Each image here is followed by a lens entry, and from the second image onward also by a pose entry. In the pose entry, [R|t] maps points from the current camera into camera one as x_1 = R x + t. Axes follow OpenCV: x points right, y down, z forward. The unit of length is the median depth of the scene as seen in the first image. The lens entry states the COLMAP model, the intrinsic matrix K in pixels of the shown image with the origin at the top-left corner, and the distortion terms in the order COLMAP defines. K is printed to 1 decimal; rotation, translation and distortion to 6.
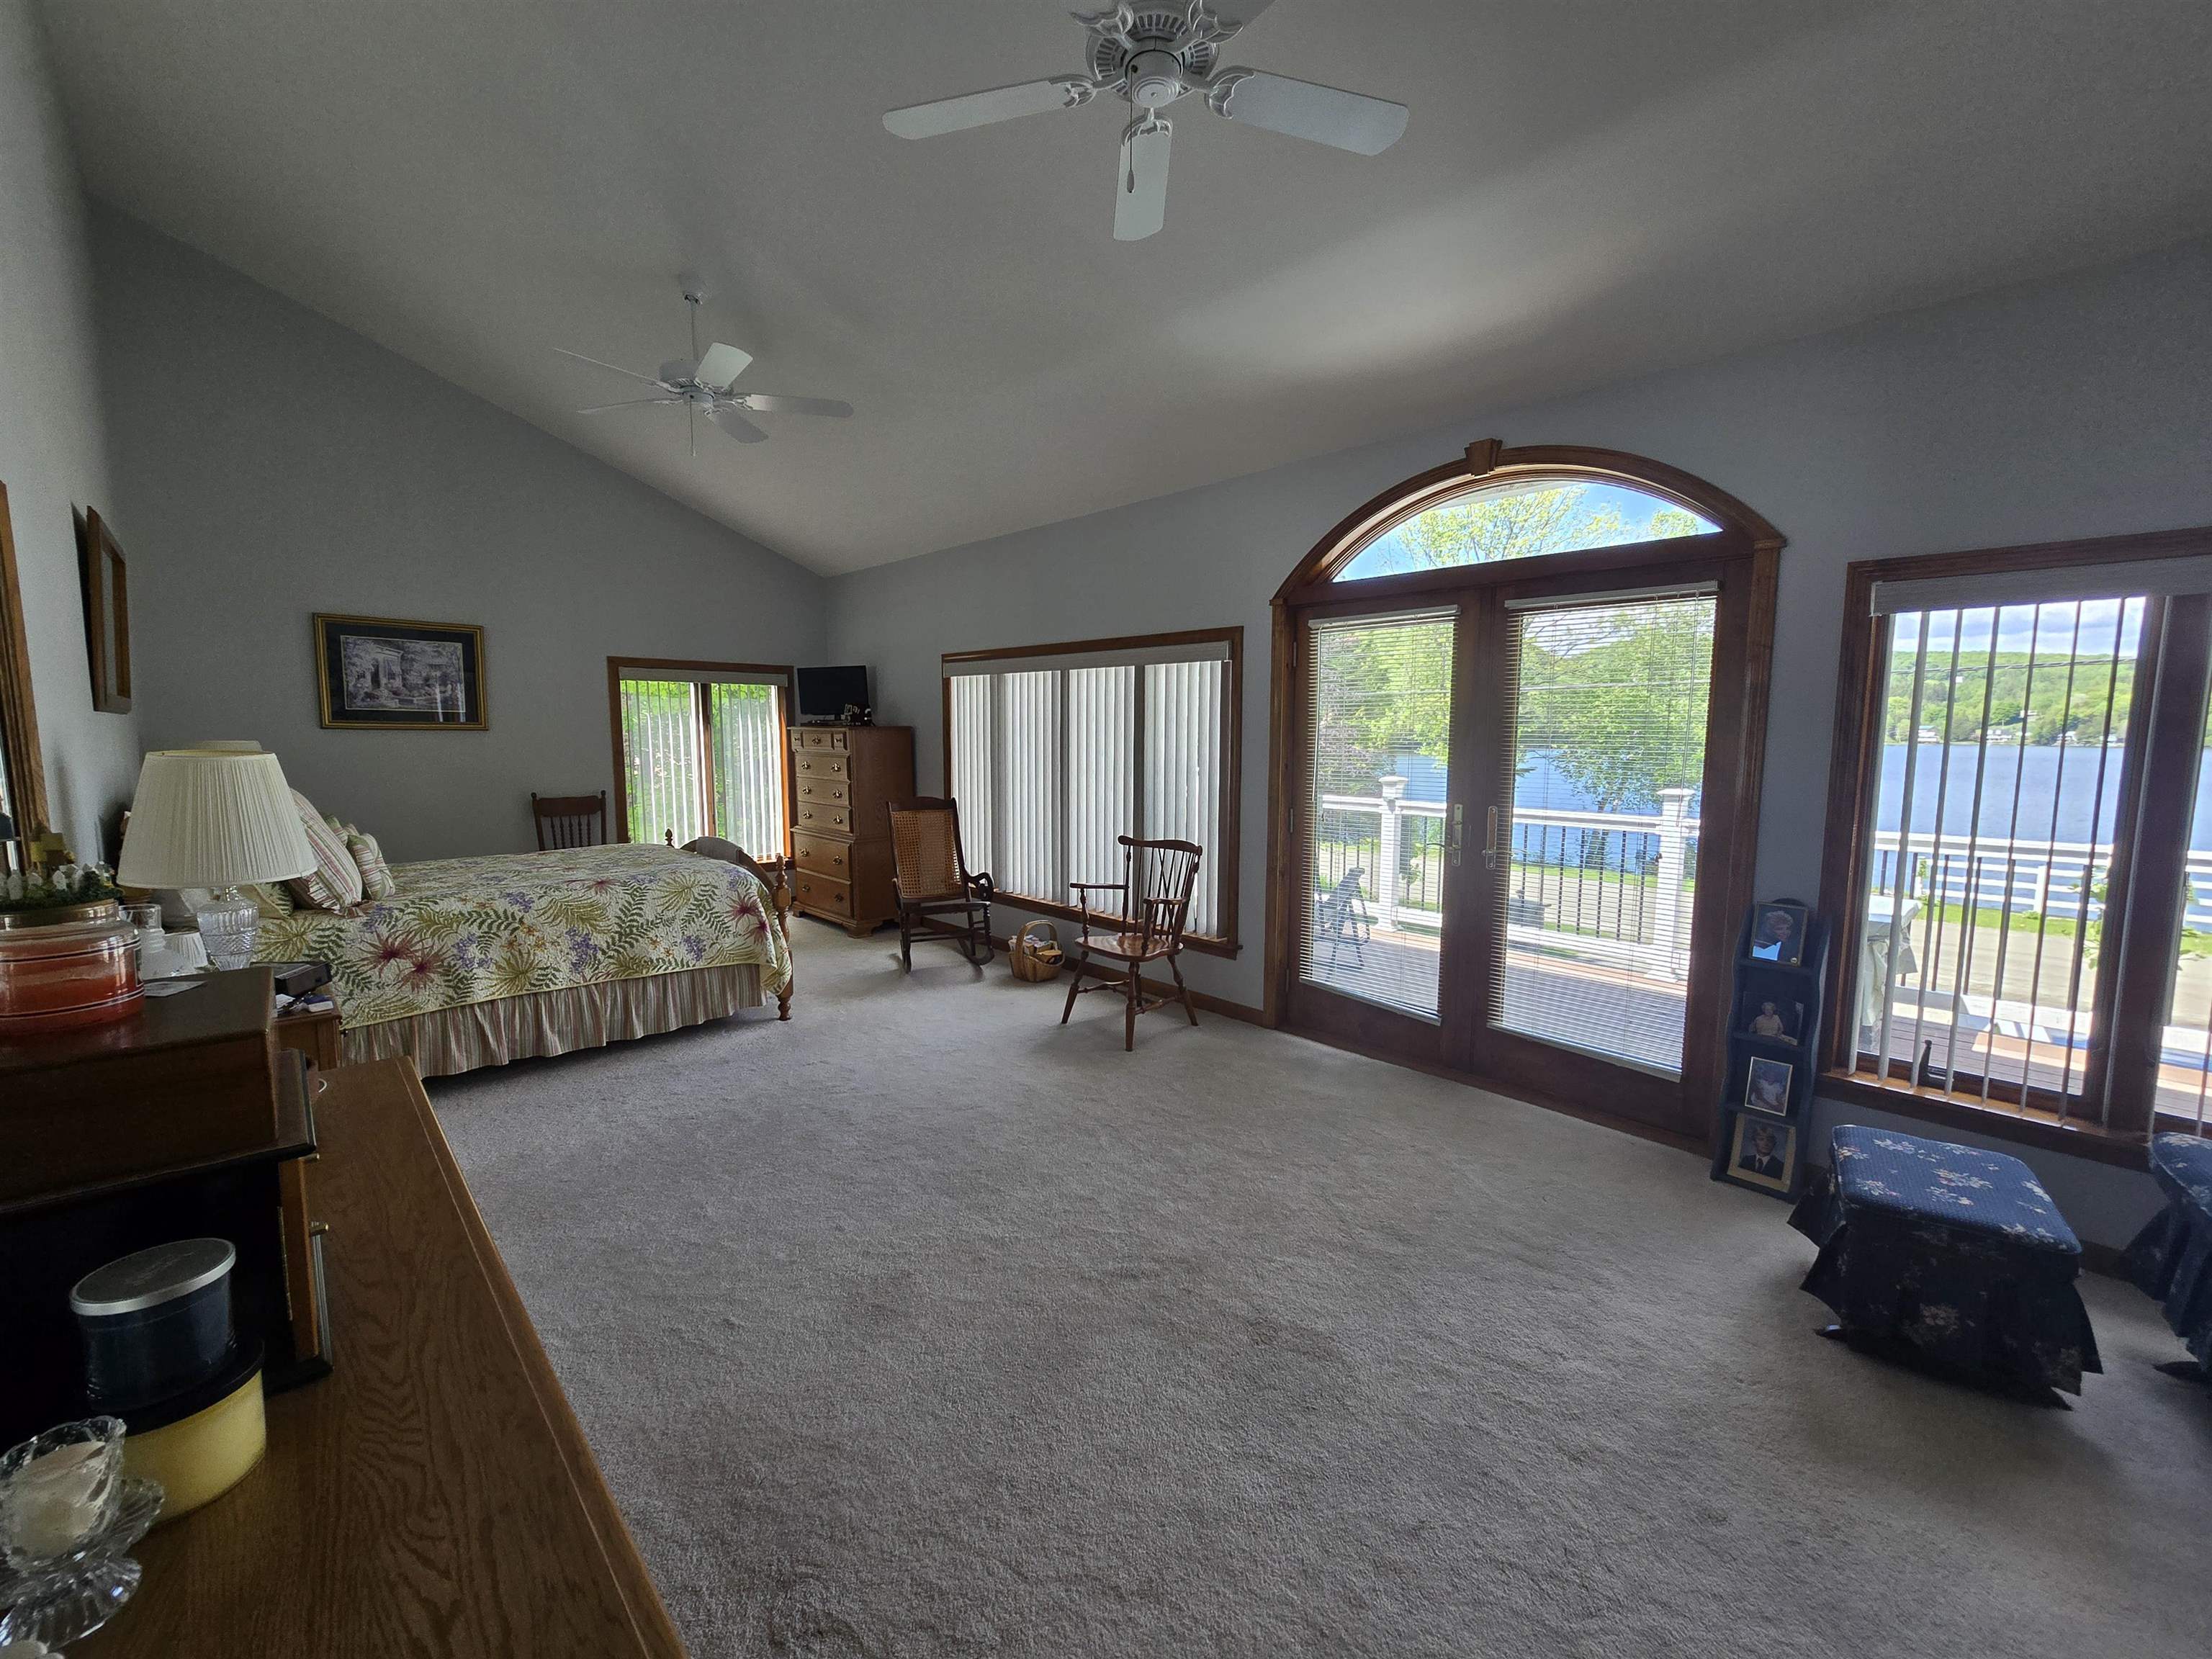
lens RADIAL K [[907.4, 0, 1118.6], [0, 907.4, 820.5], [0, 0, 1]] dist [0.002831, 0.000362]
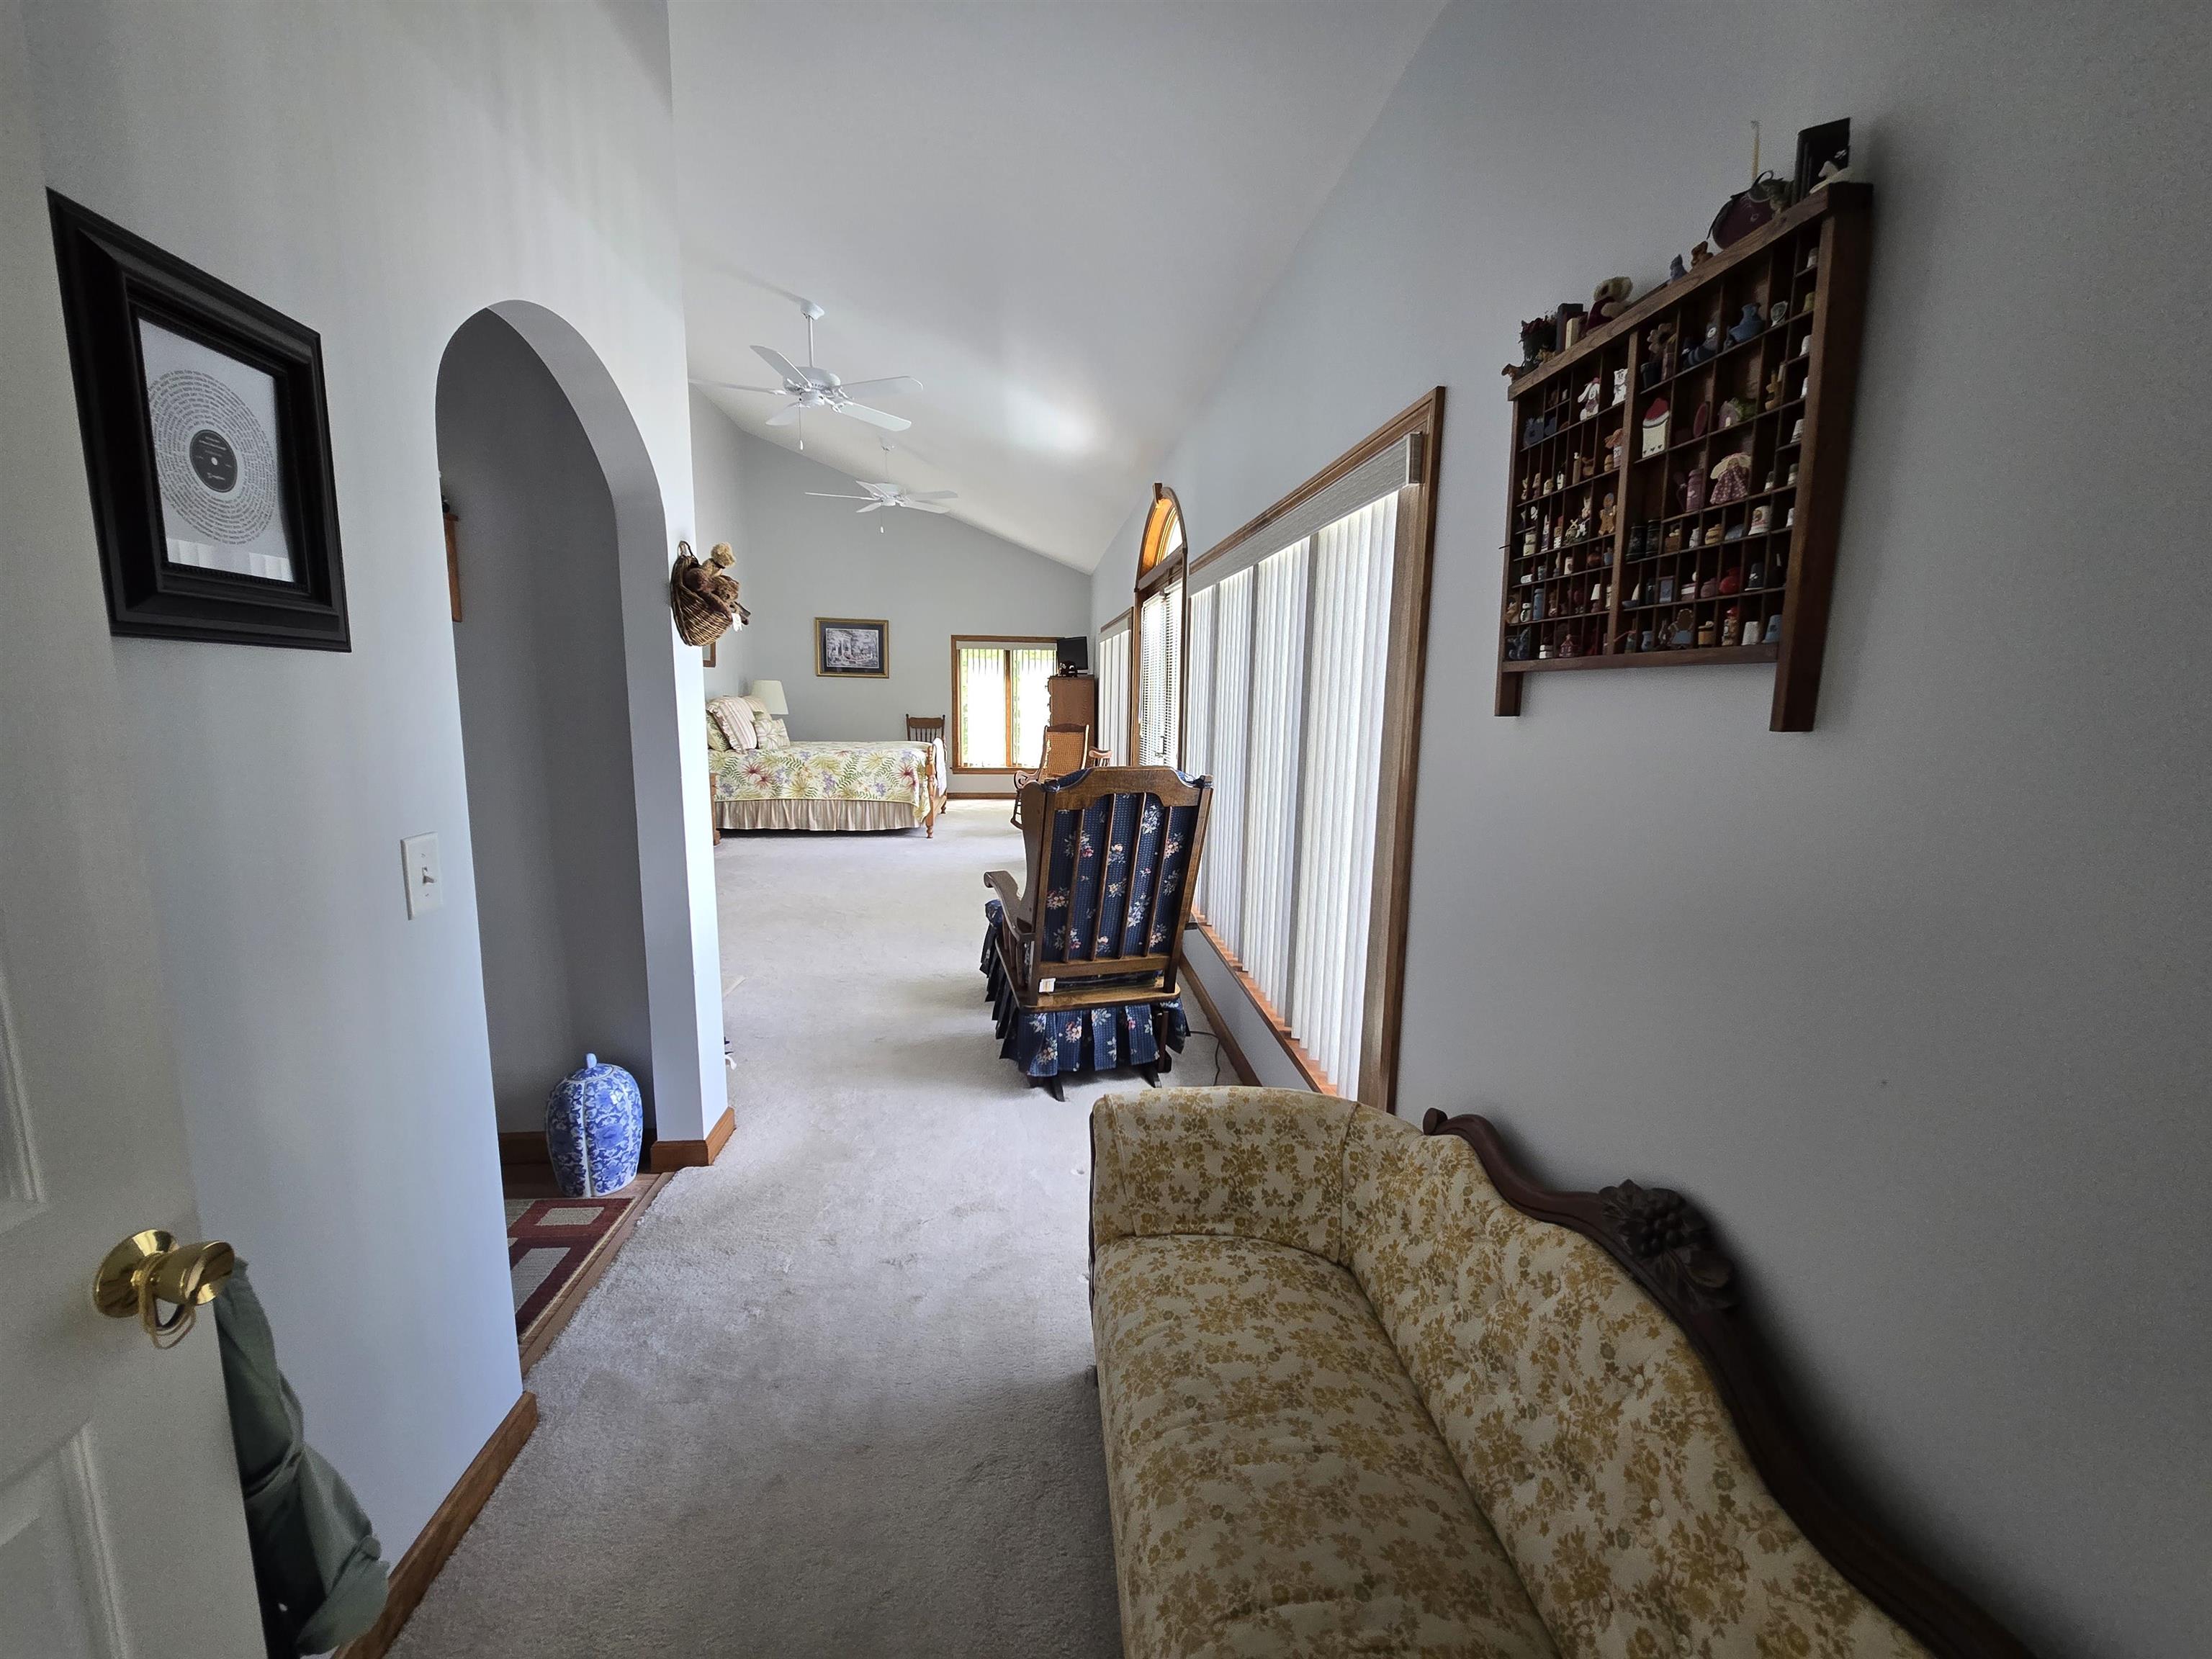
lens RADIAL K [[907.4, 0, 1113.8], [0, 907.4, 825.0], [0, 0, 1]] dist [0.002831, 0.000362]
pose [[0.782191, 0.102443, -0.614559, 1.120389], [-0.076172, 0.994714, 0.068863, 0.046317], [0.618365, -0.007053, 0.785860, -0.199059]]
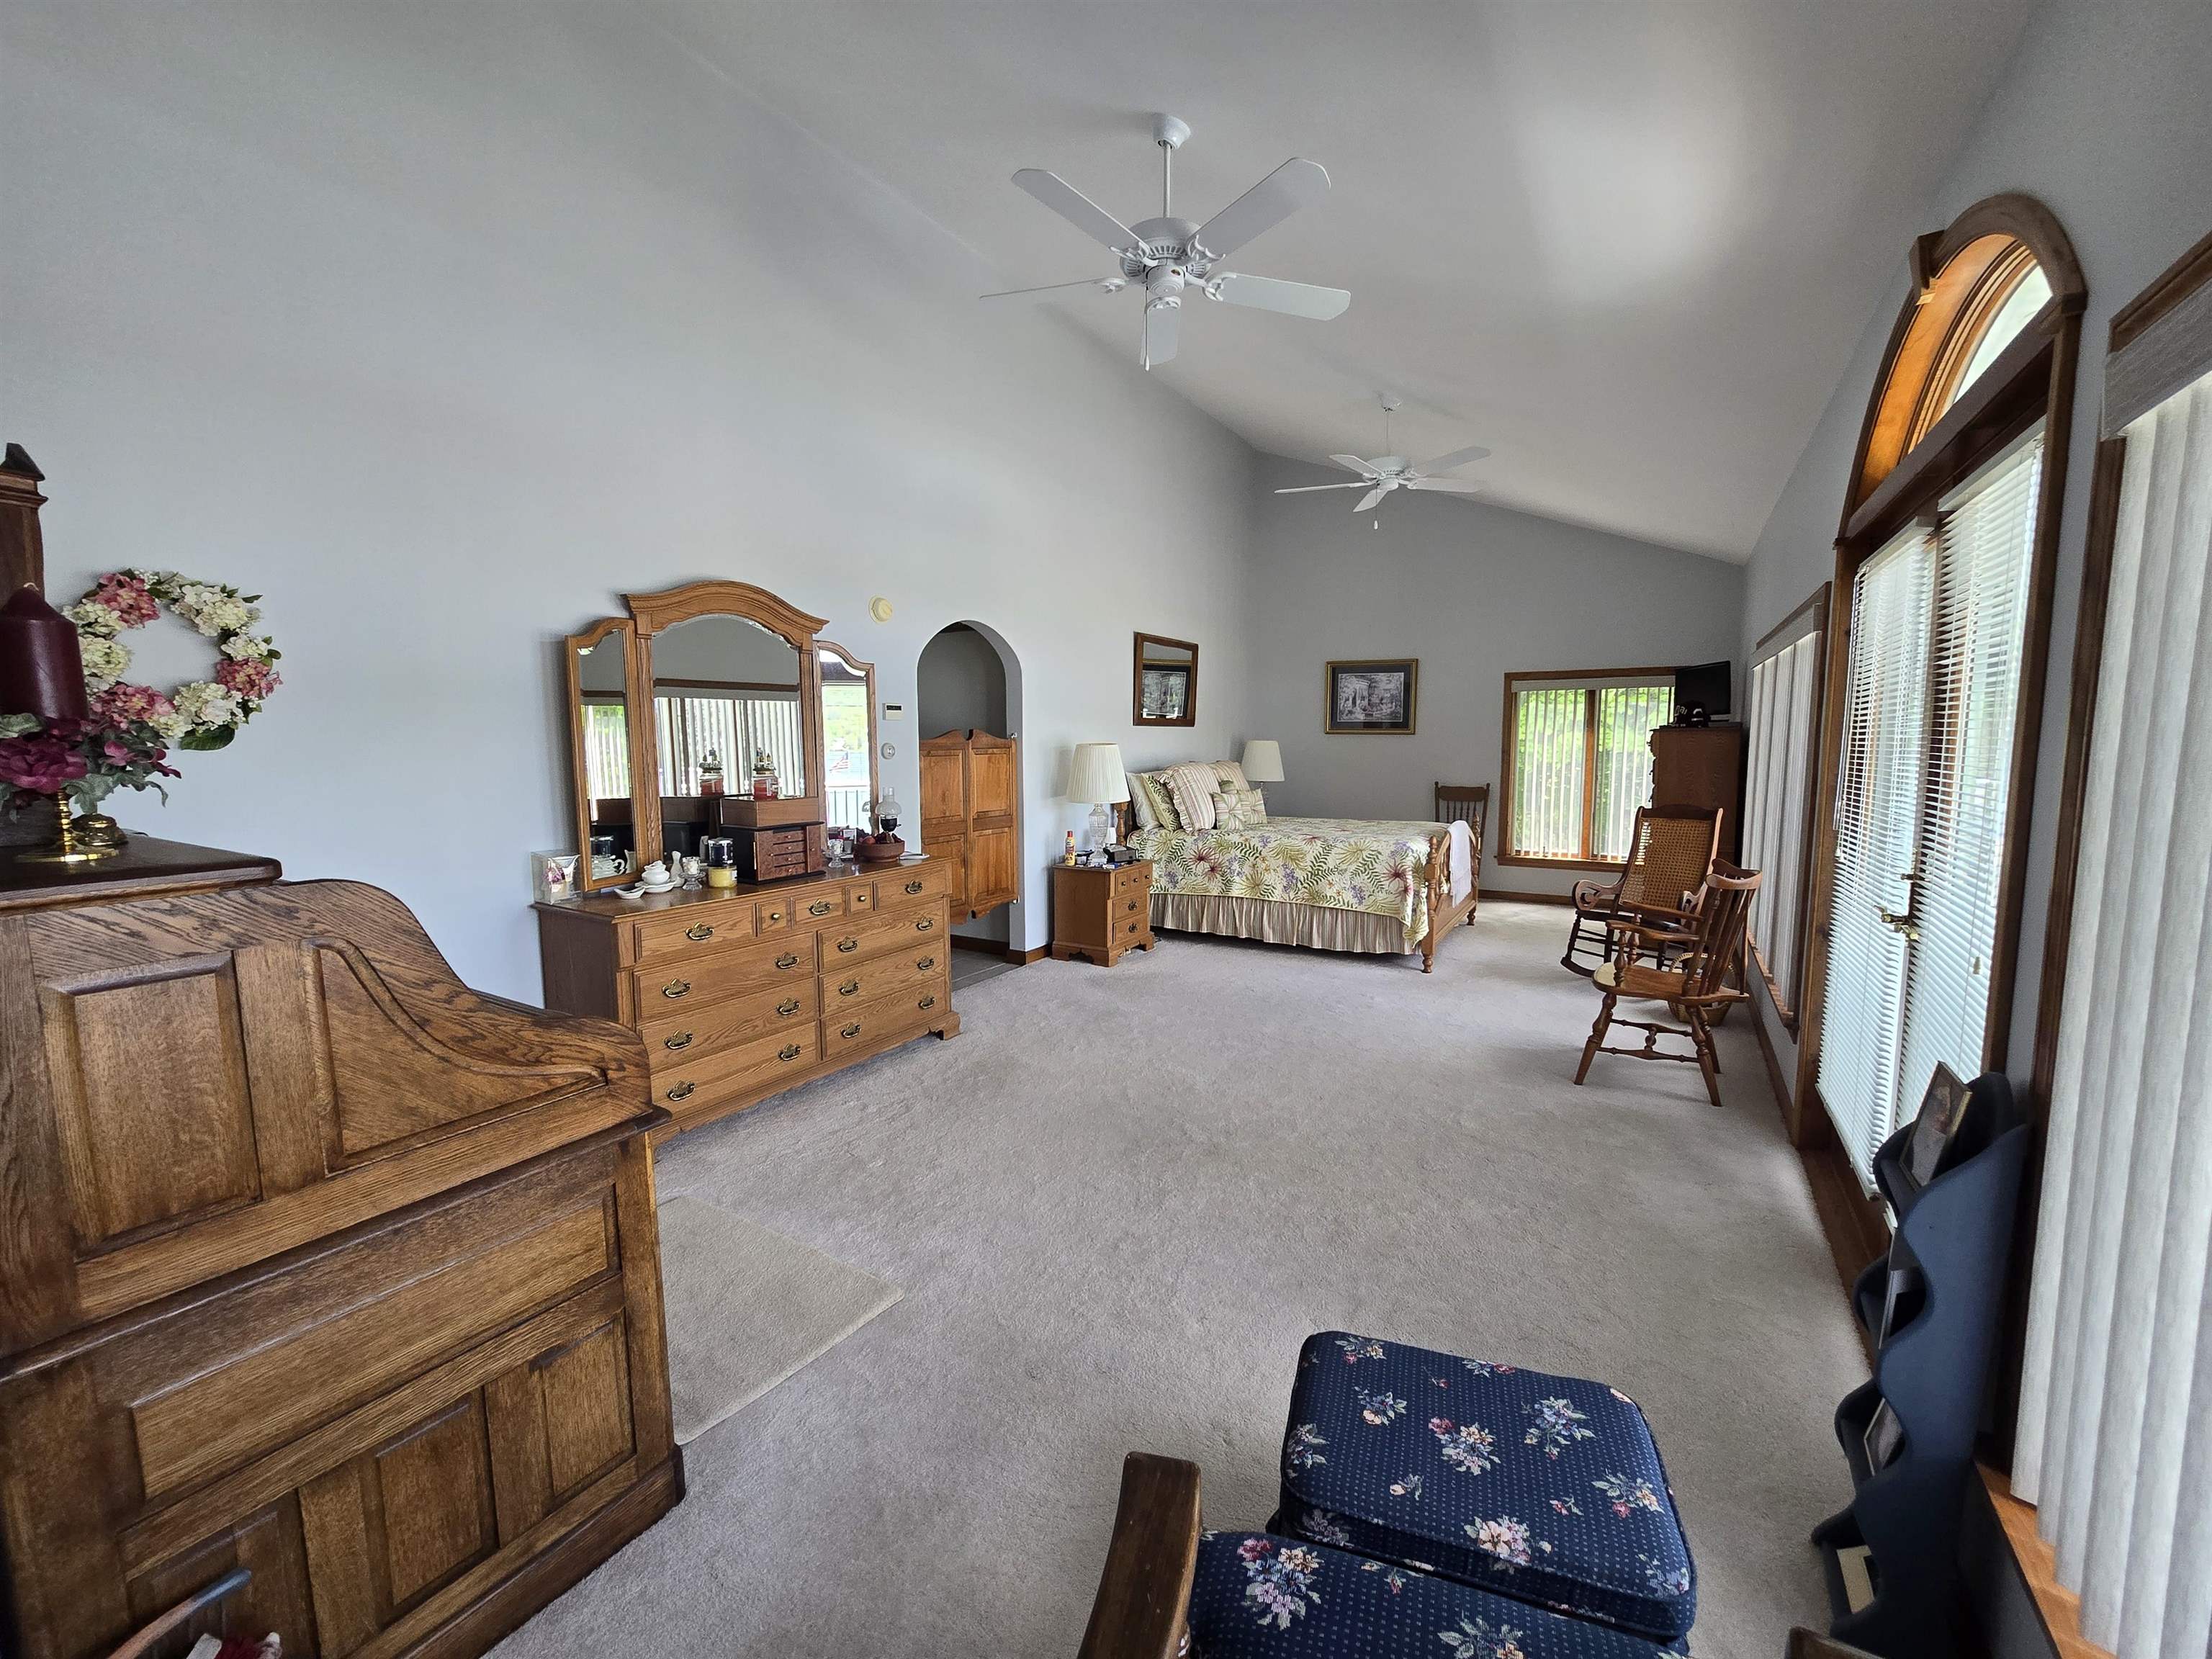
lens RADIAL K [[907.4, 0, 1116.2], [0, 907.4, 826.6], [0, 0, 1]] dist [0.002831, 0.000362]
pose [[0.259362, 0.091812, -0.961406, 0.732853], [-0.093654, 0.993170, 0.069580, -0.020062], [0.961229, 0.071993, 0.266189, 0.301840]]
